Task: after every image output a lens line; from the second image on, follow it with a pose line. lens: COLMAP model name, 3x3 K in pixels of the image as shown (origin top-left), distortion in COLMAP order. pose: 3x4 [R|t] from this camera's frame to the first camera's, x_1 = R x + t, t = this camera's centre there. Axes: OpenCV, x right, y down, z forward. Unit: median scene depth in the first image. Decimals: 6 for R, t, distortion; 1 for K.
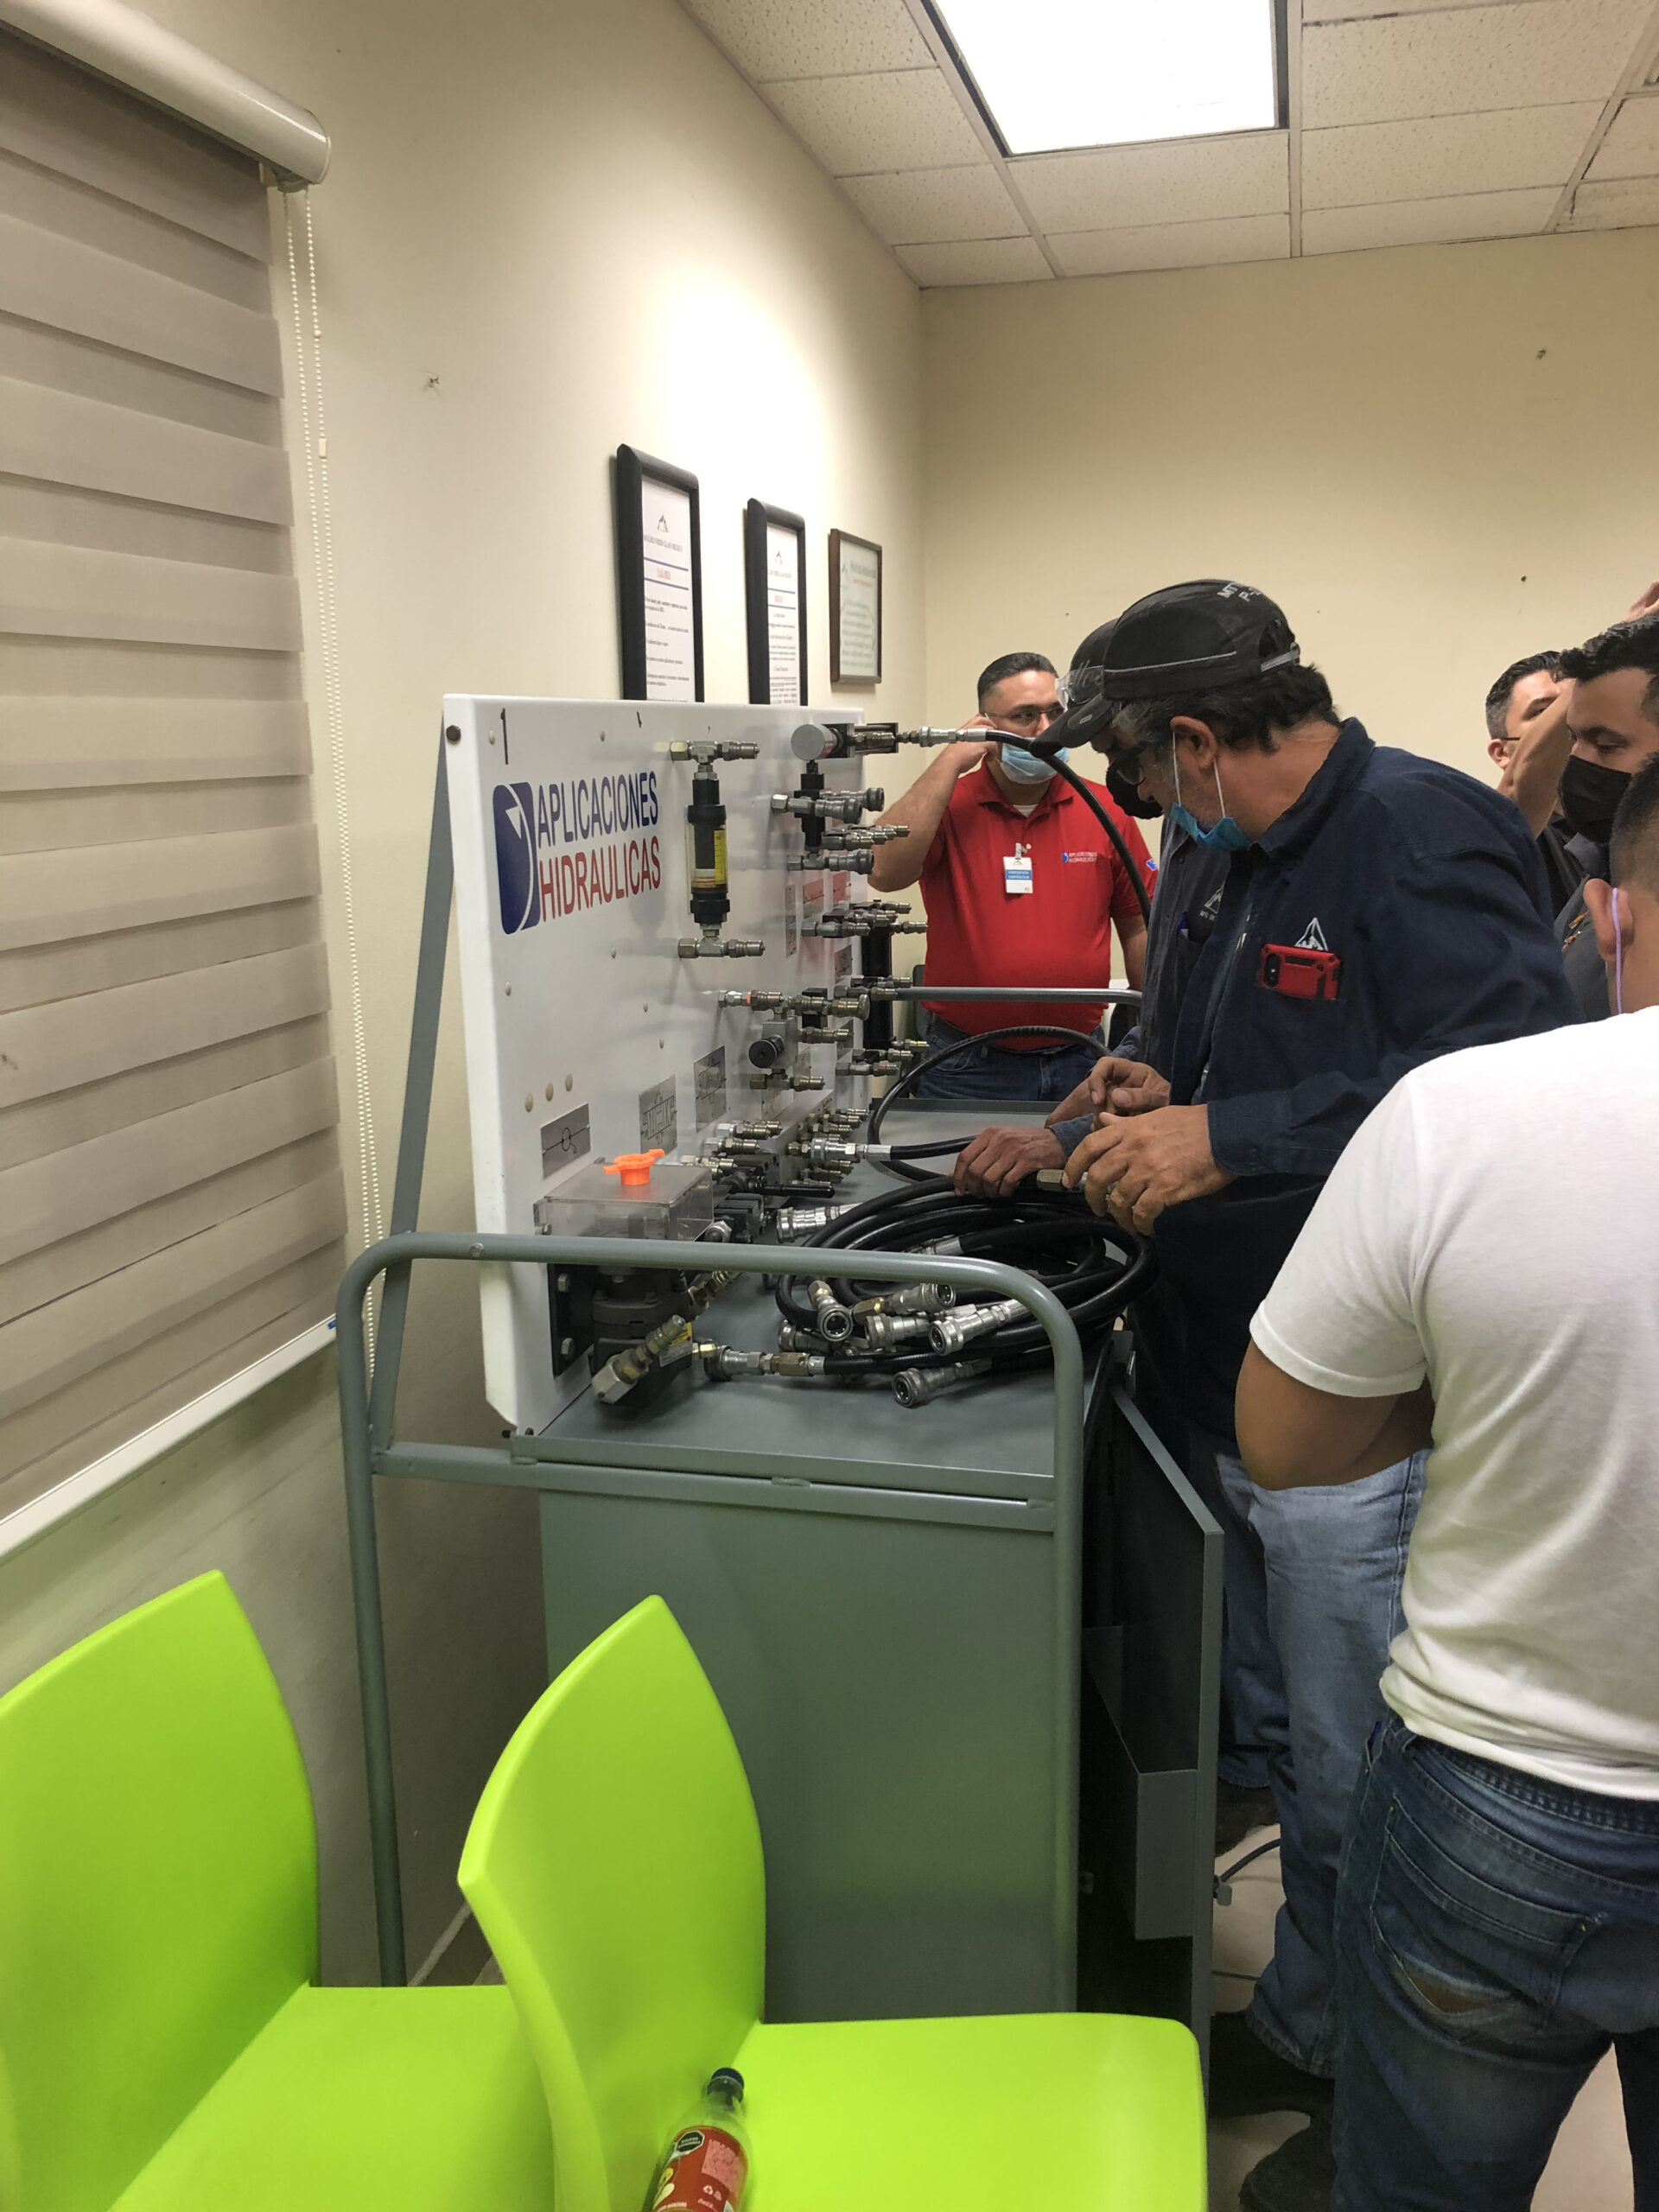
lens RADIAL K [[1805.8, 0, 829.5], [0, 1805.8, 1106.0], [0, 0, 1]] dist [0.087277, -0.192568]
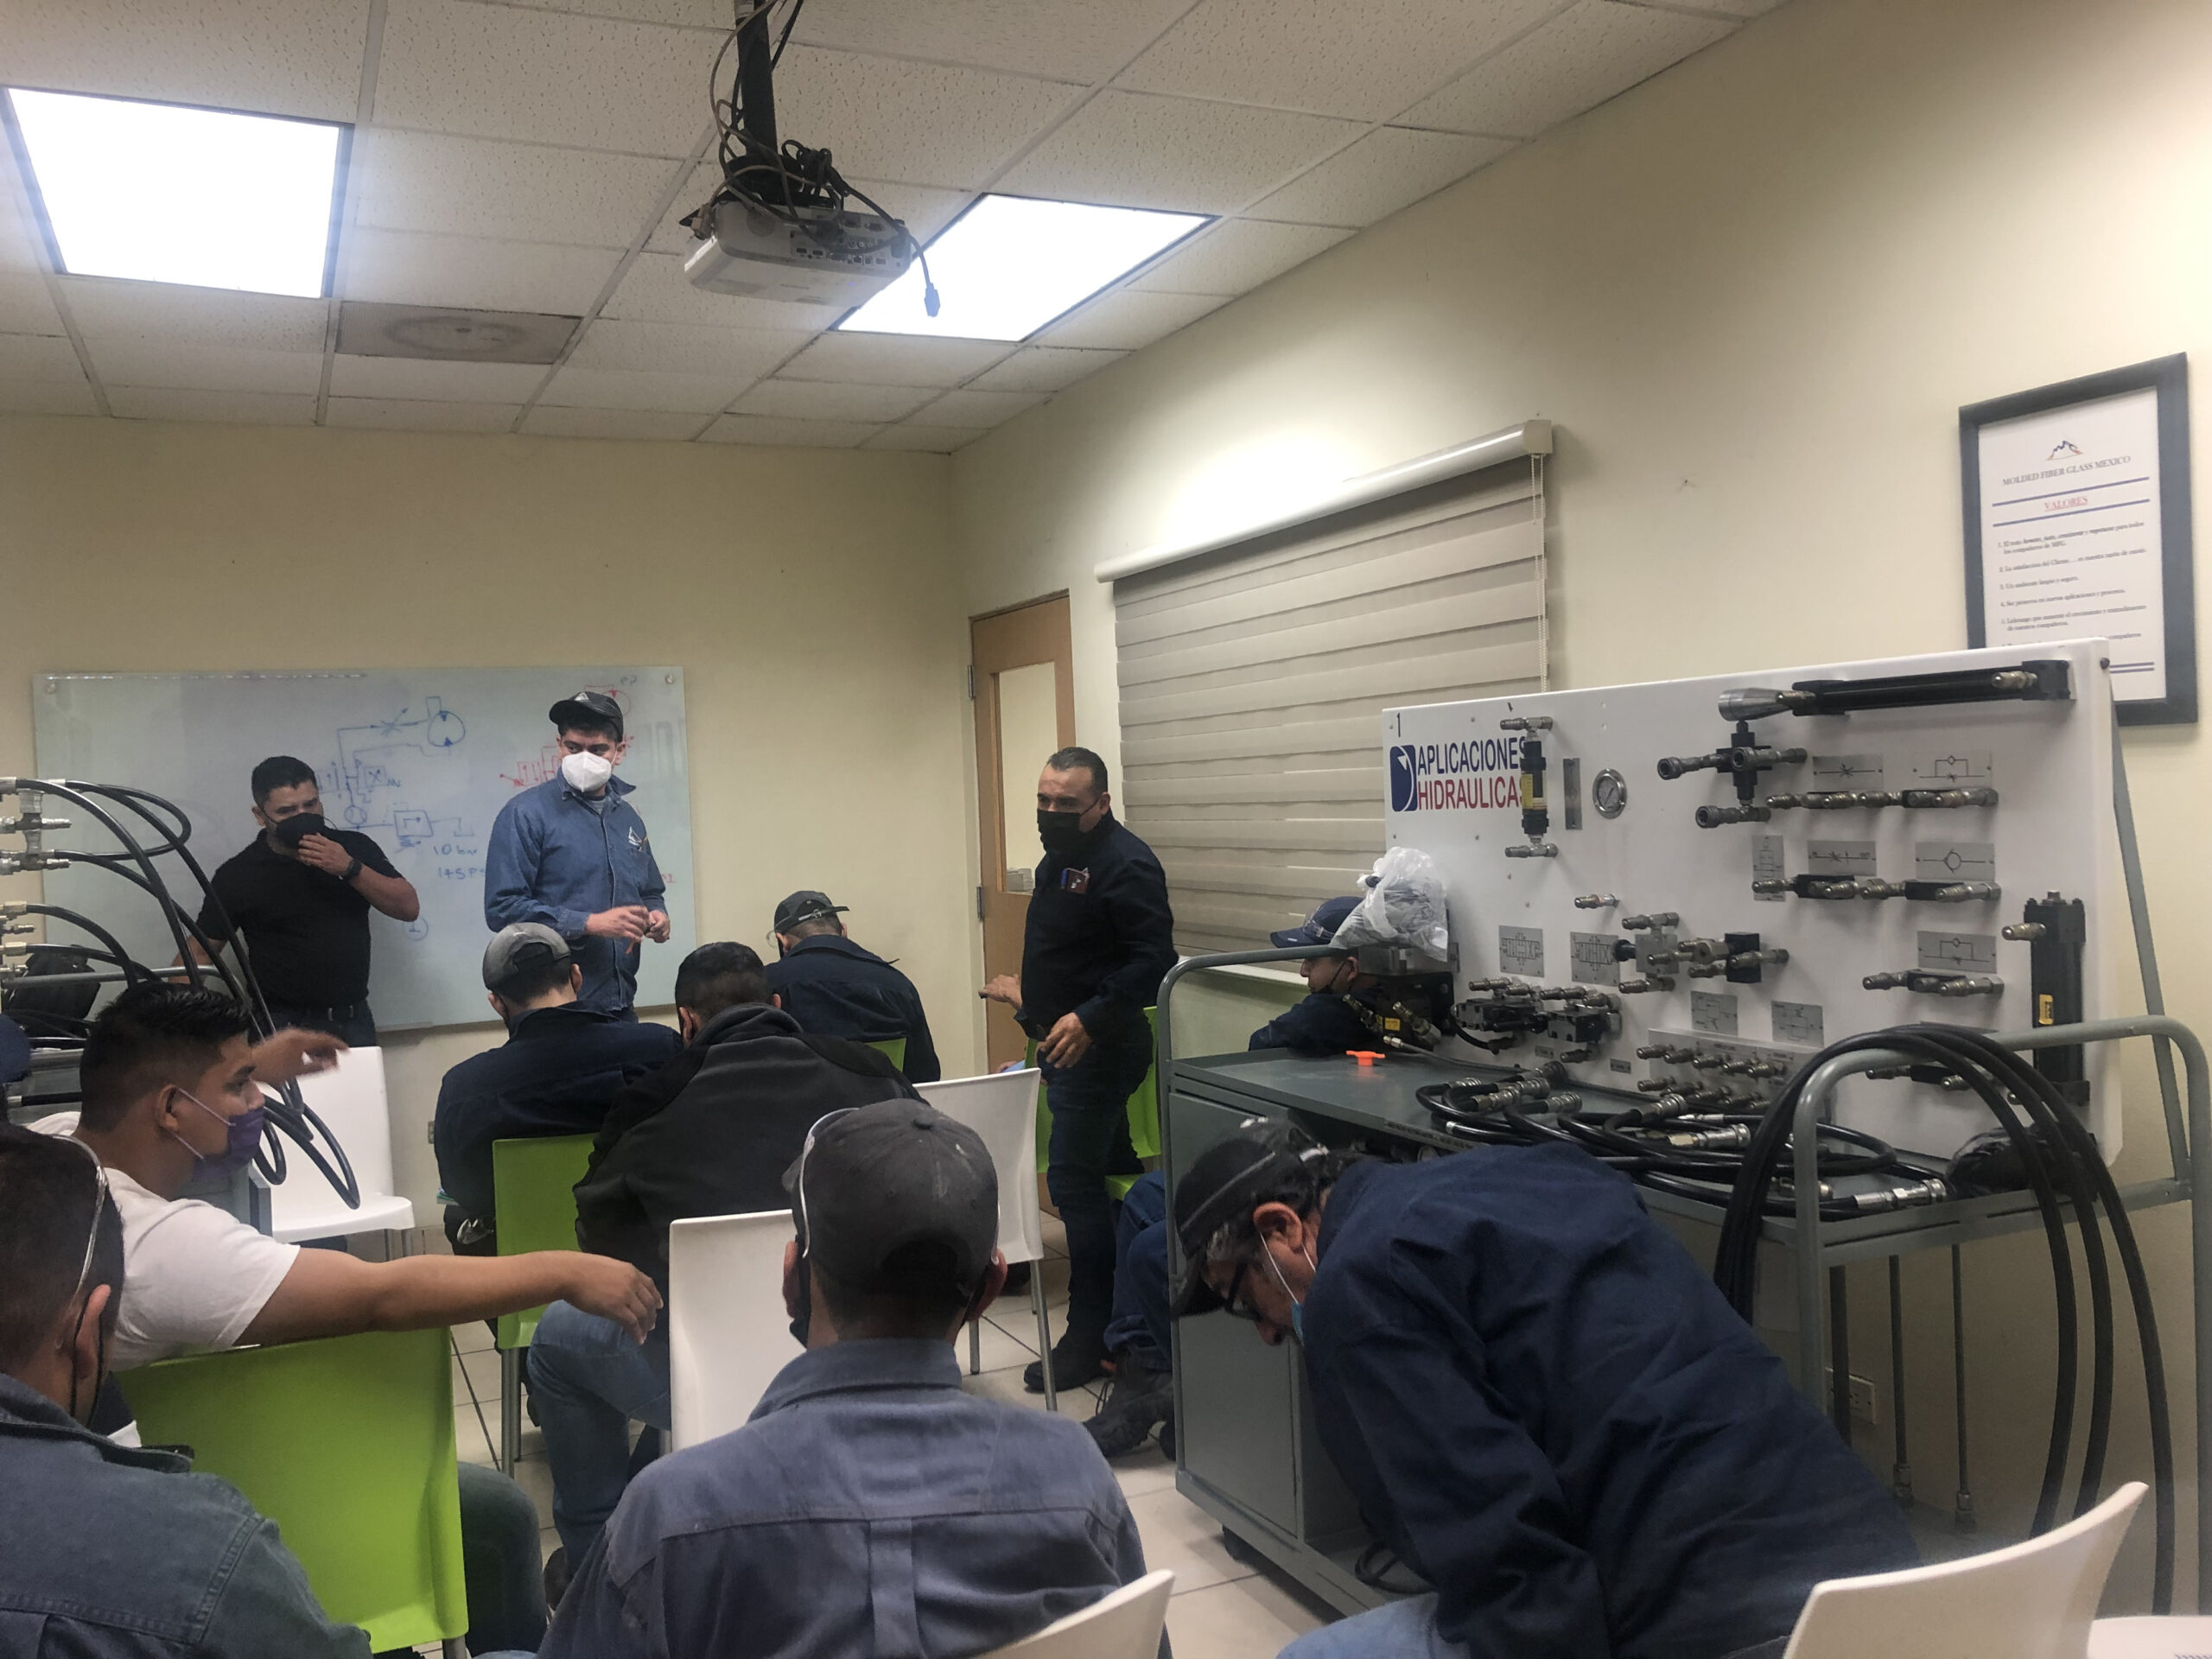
lens RADIAL K [[1810.6, 0, 1065.6], [0, 1810.6, 829.7], [0, 0, 1]] dist [0.074041, -0.164757]
pose [[-0.795379, 0.067291, -0.602366, 1.322435], [-0.066244, 0.978214, 0.196747, -0.429940], [0.602482, 0.196392, -0.773593, 2.201403]]
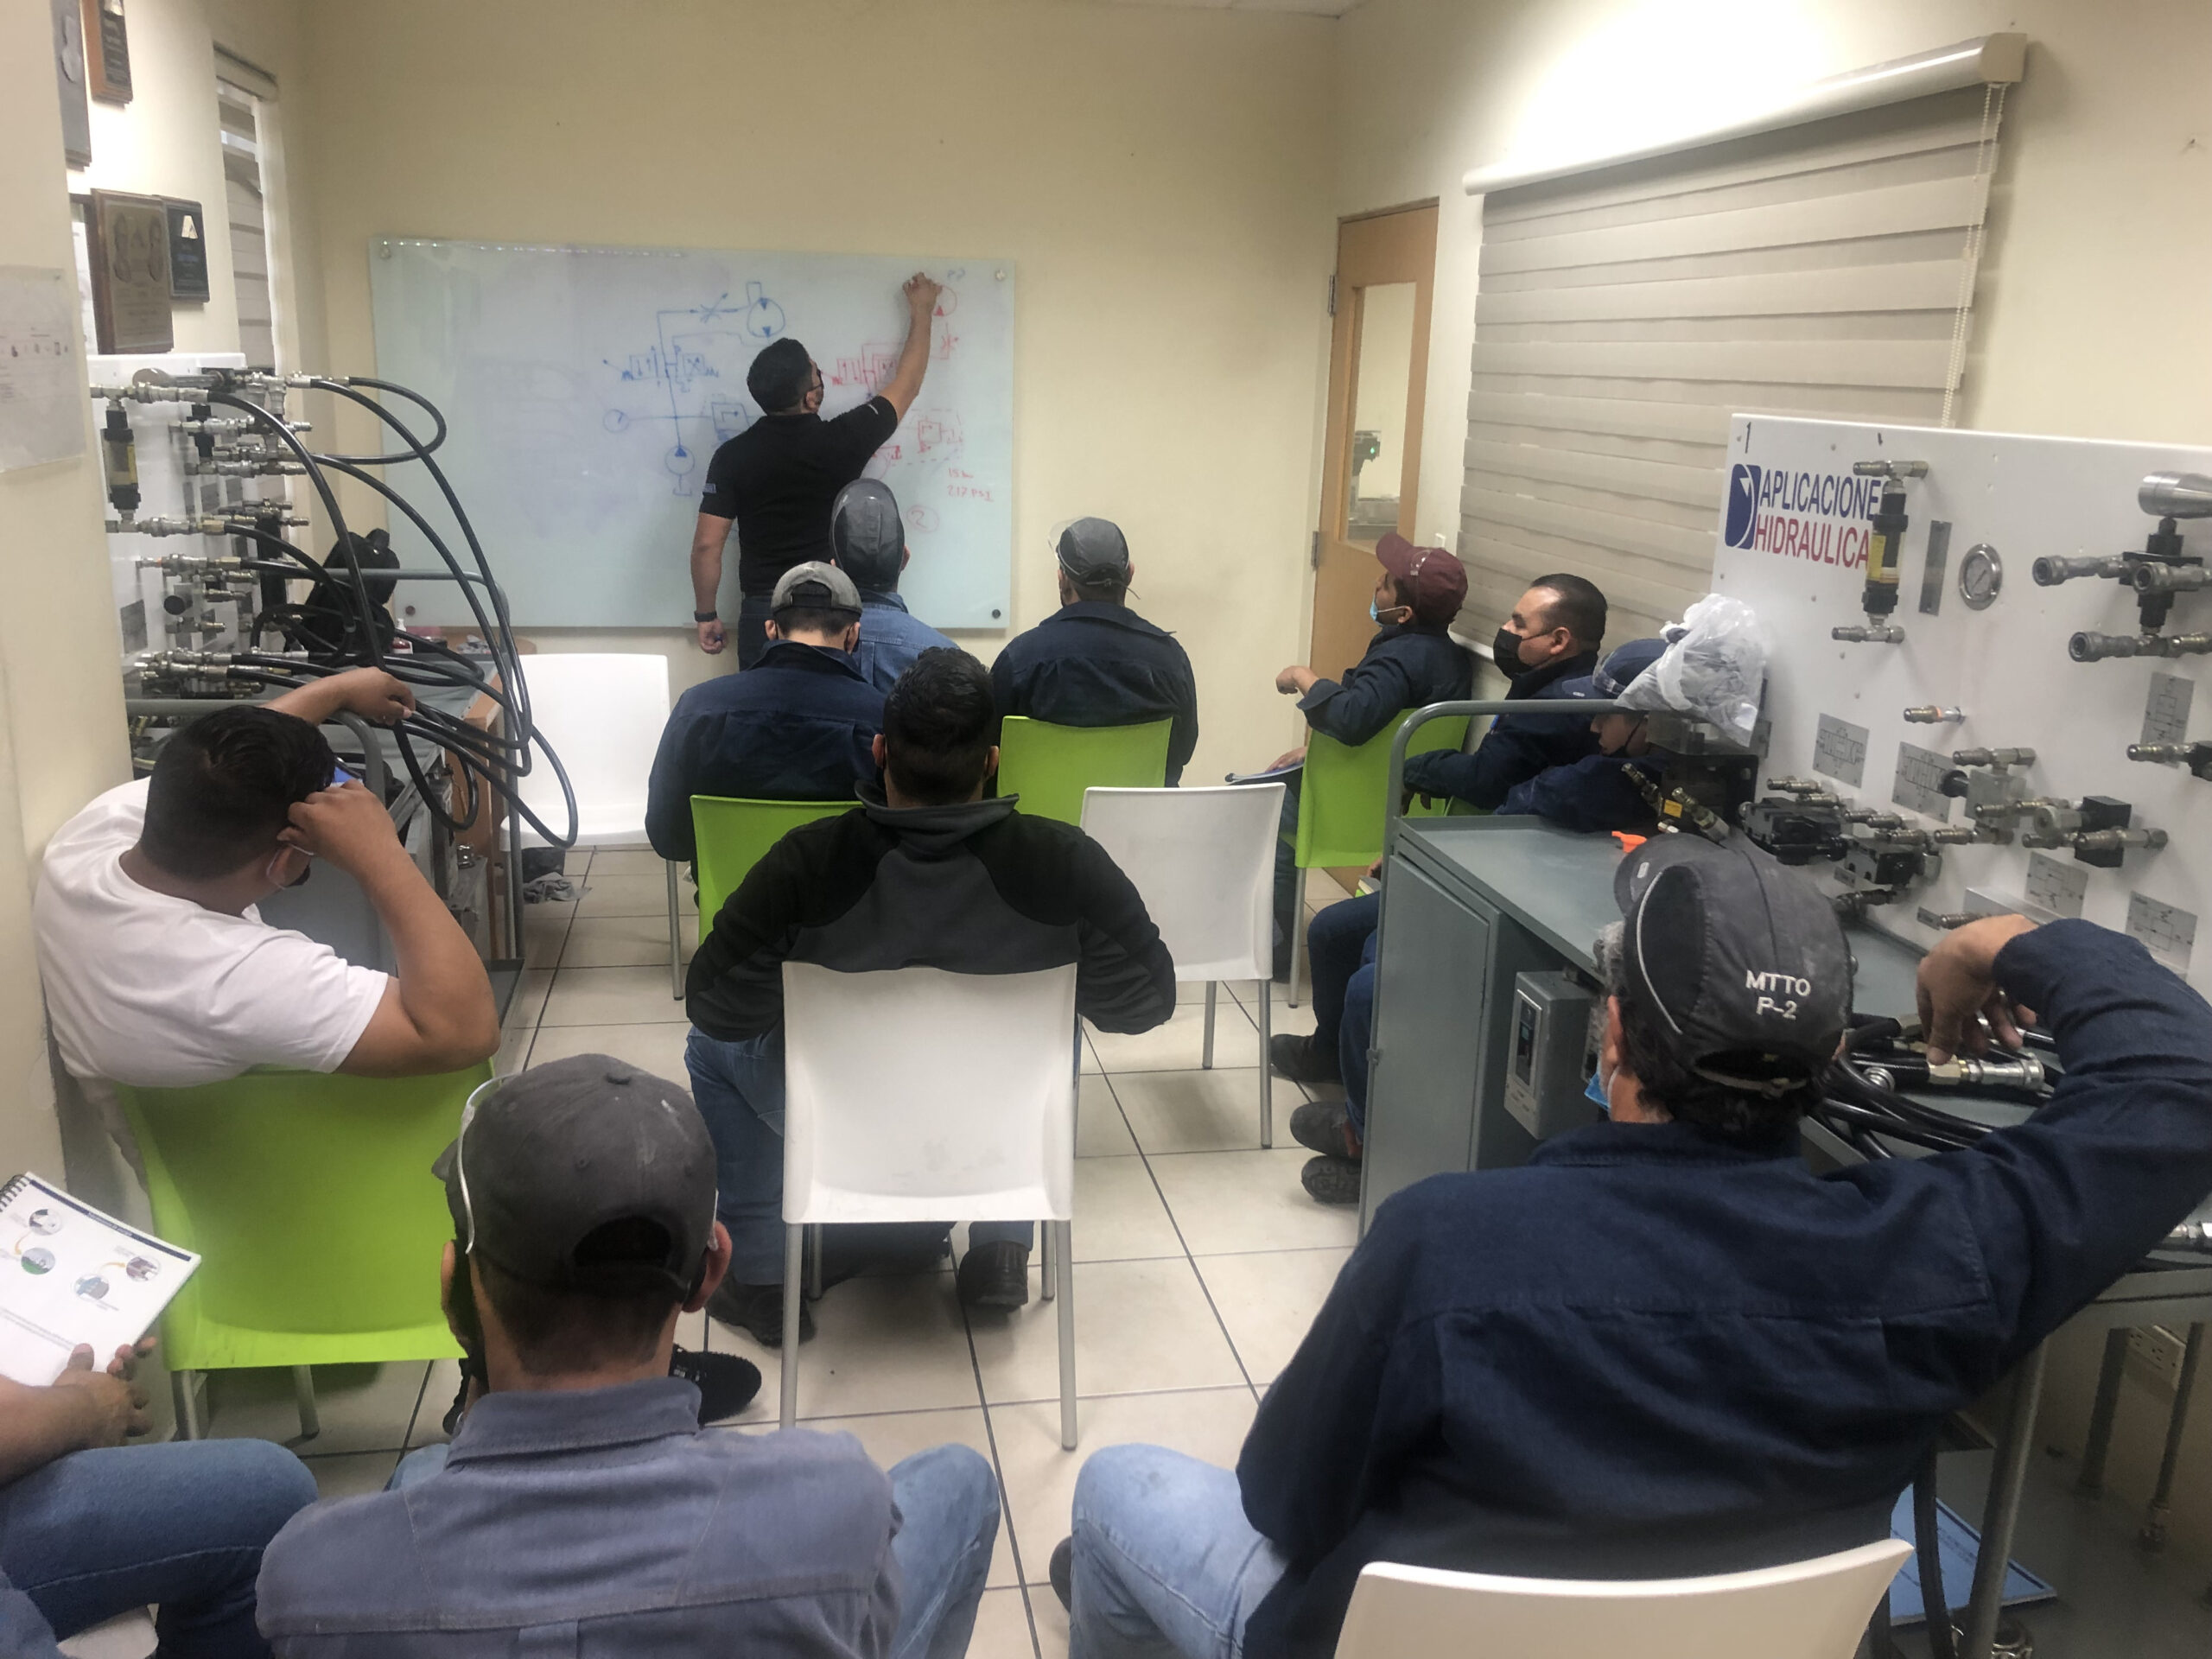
lens RADIAL K [[1818.6, 0, 1080.8], [0, 1818.6, 829.0], [0, 0, 1]] dist [0.003305, 0.016334]
pose [[-0.918237, 0.096895, -0.383996, 1.007707], [-0.087935, 0.895521, 0.436245, -0.510476], [0.386146, 0.434343, -0.813780, 2.078655]]
